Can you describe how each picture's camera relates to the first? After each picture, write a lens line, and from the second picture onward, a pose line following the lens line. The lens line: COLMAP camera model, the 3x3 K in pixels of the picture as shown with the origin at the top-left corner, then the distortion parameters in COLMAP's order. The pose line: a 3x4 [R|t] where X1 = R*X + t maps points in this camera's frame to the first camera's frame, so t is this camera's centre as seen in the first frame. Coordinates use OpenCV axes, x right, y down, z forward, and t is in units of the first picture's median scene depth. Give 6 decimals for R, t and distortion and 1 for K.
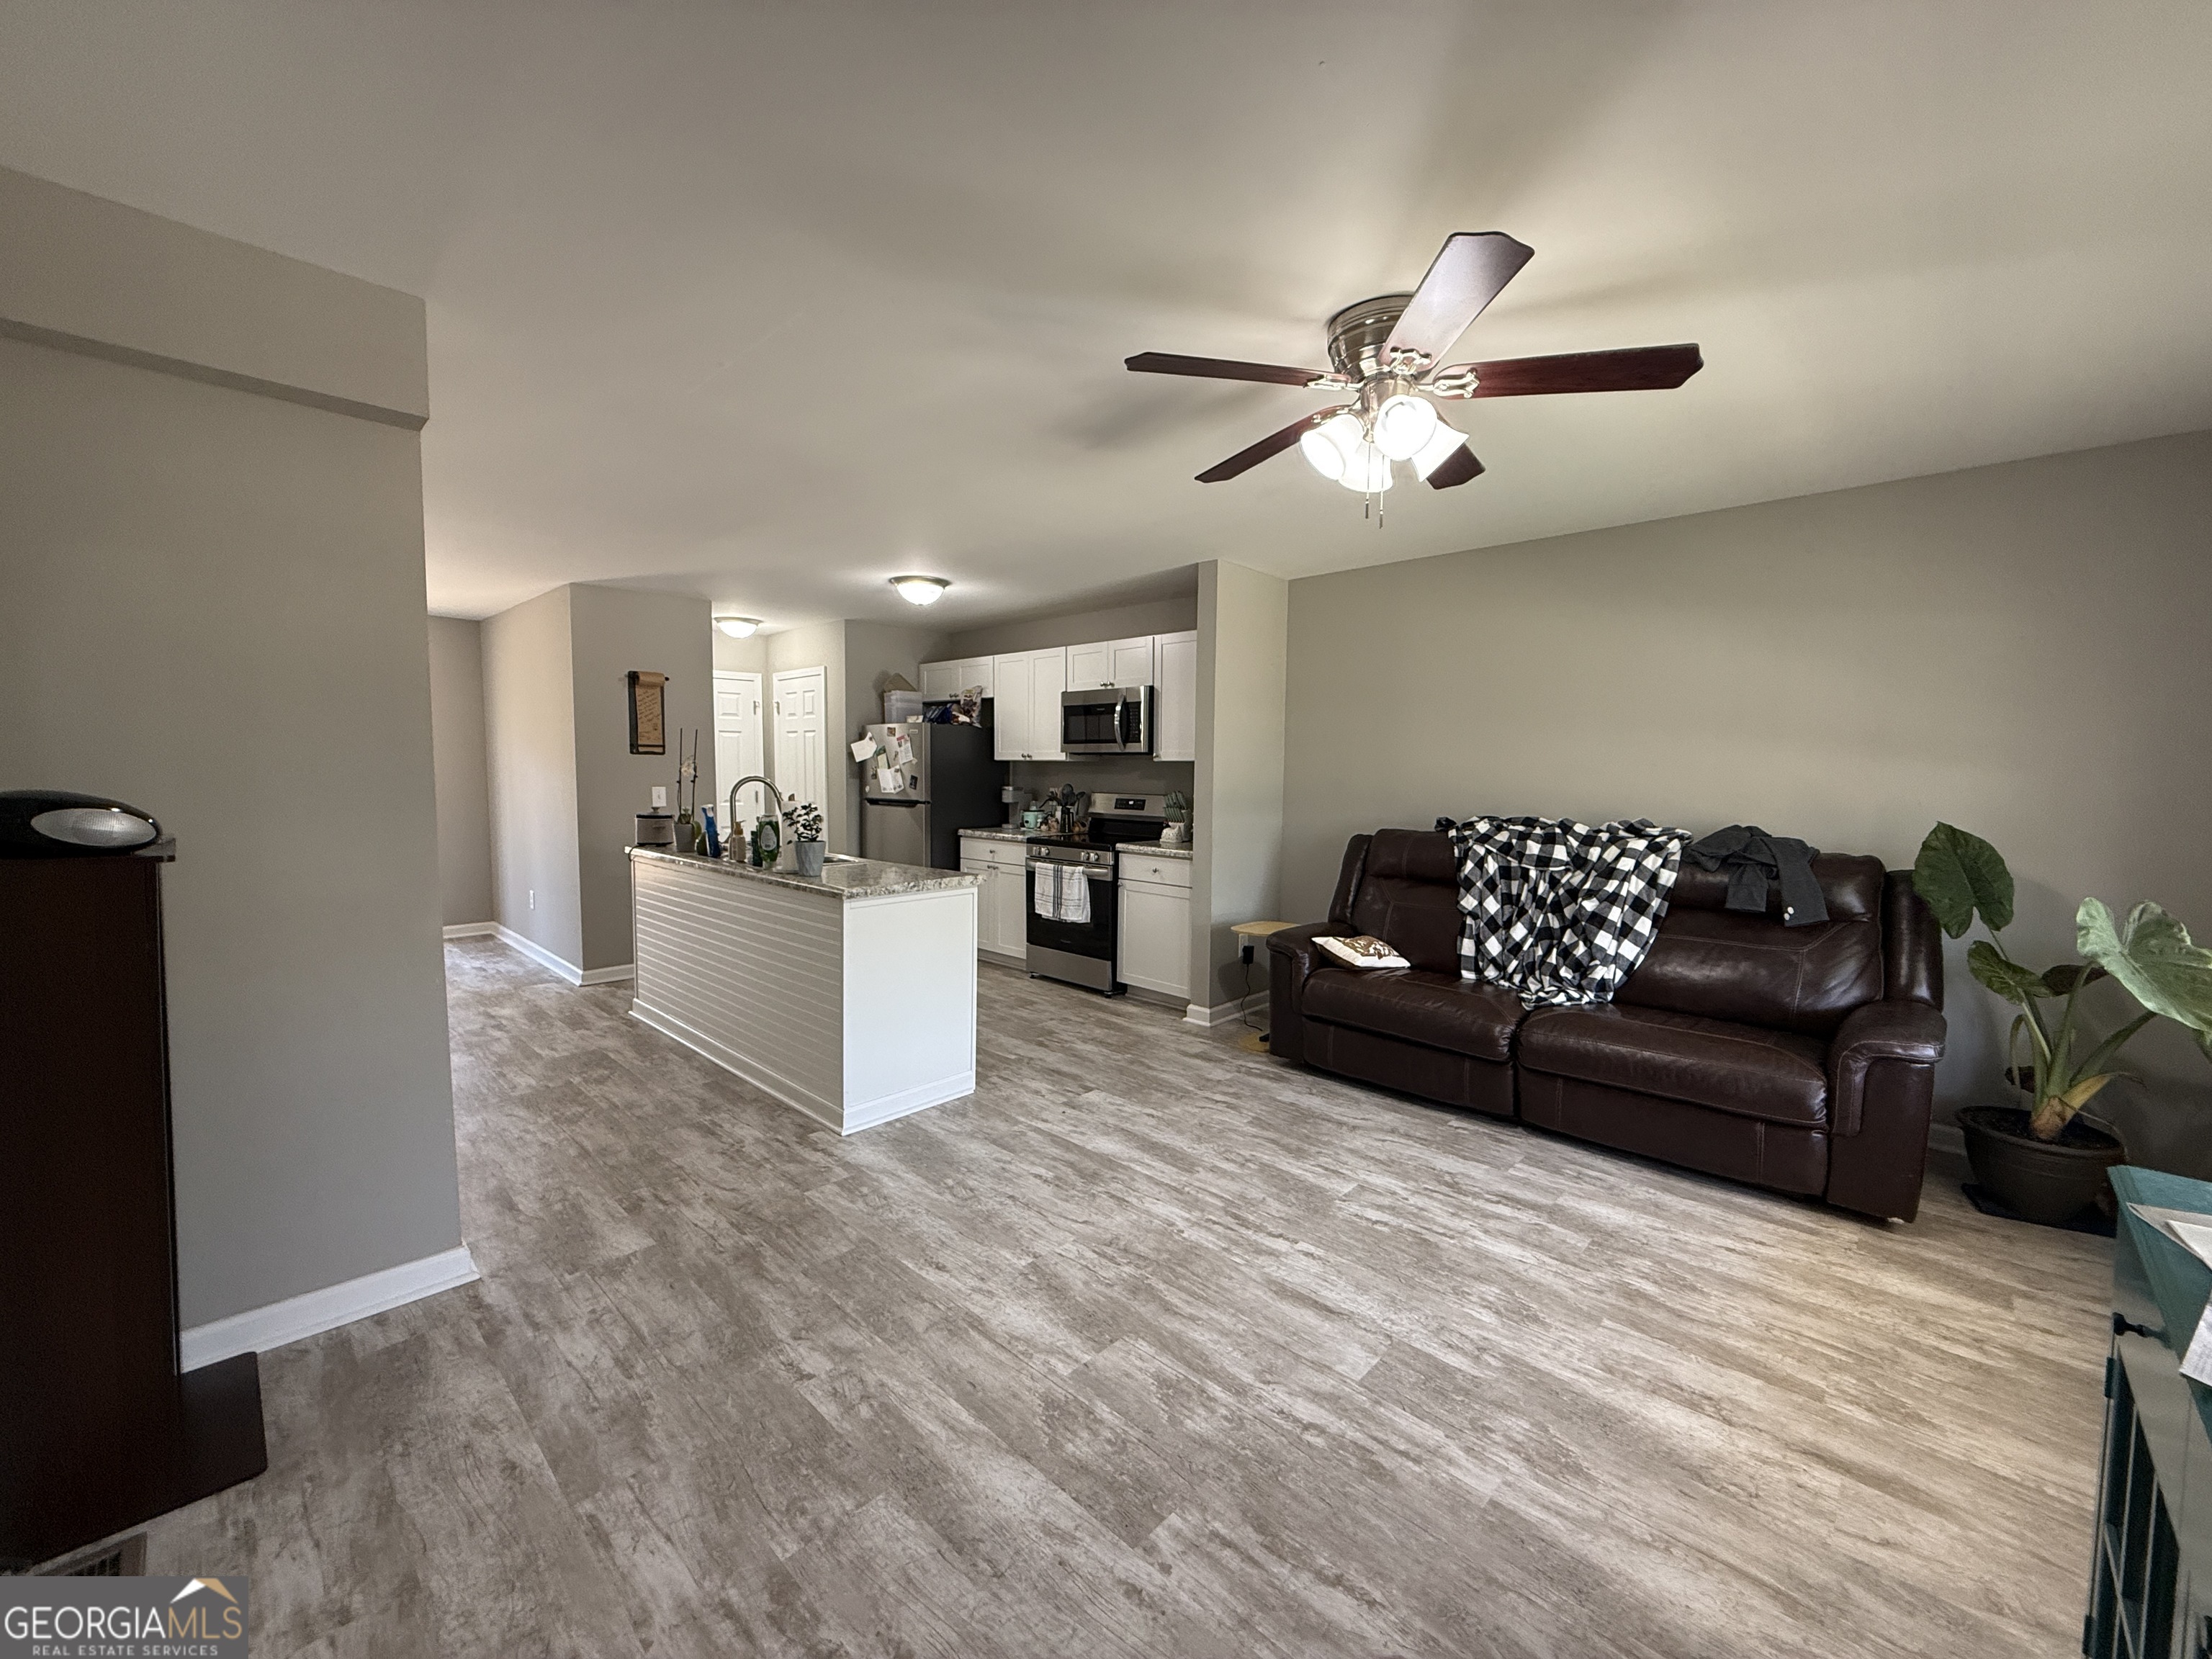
lens RADIAL K [[863.8, 0, 1106.0], [0, 863.8, 829.5], [0, 0, 1]] dist [-0.001149, -0.000281]
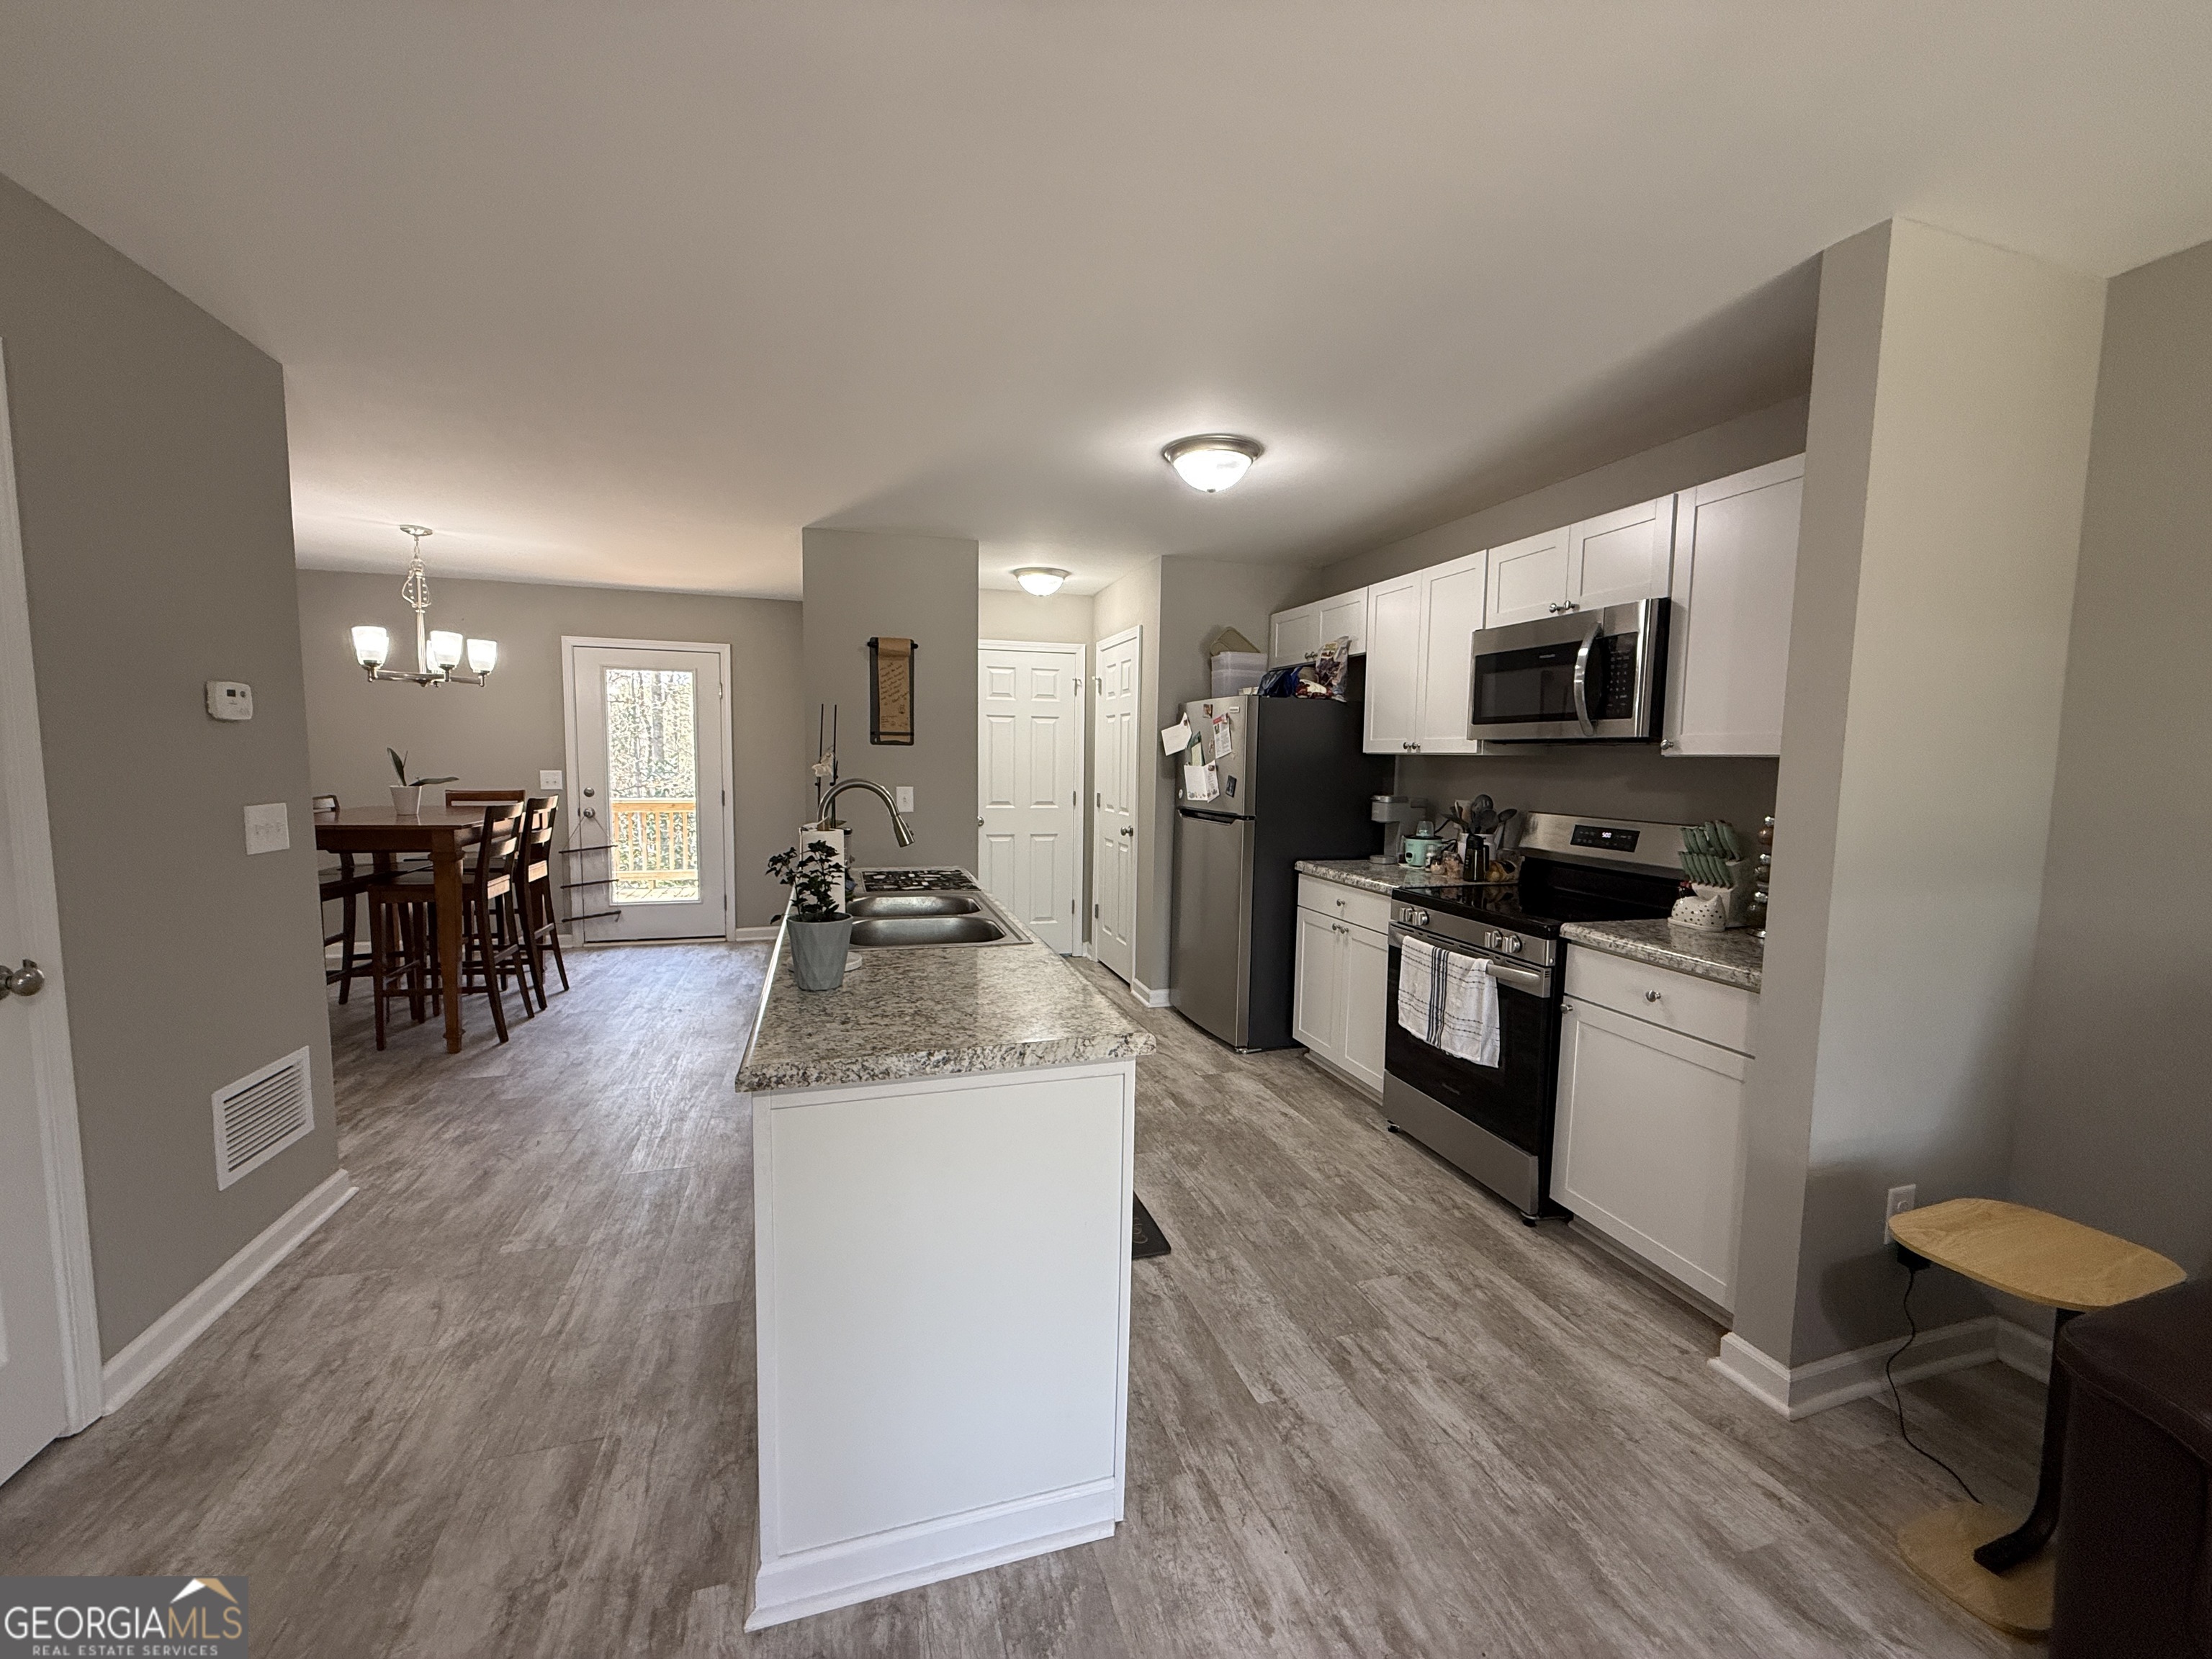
lens RADIAL K [[863.8, 0, 1106.0], [0, 863.8, 829.5], [0, 0, 1]] dist [-0.001149, -0.000281]
pose [[0.868650, 0.046306, -0.493257, 0.025046], [-0.042038, 0.998921, 0.019747, -0.034441], [0.493639, 0.003583, 0.869660, 0.422852]]
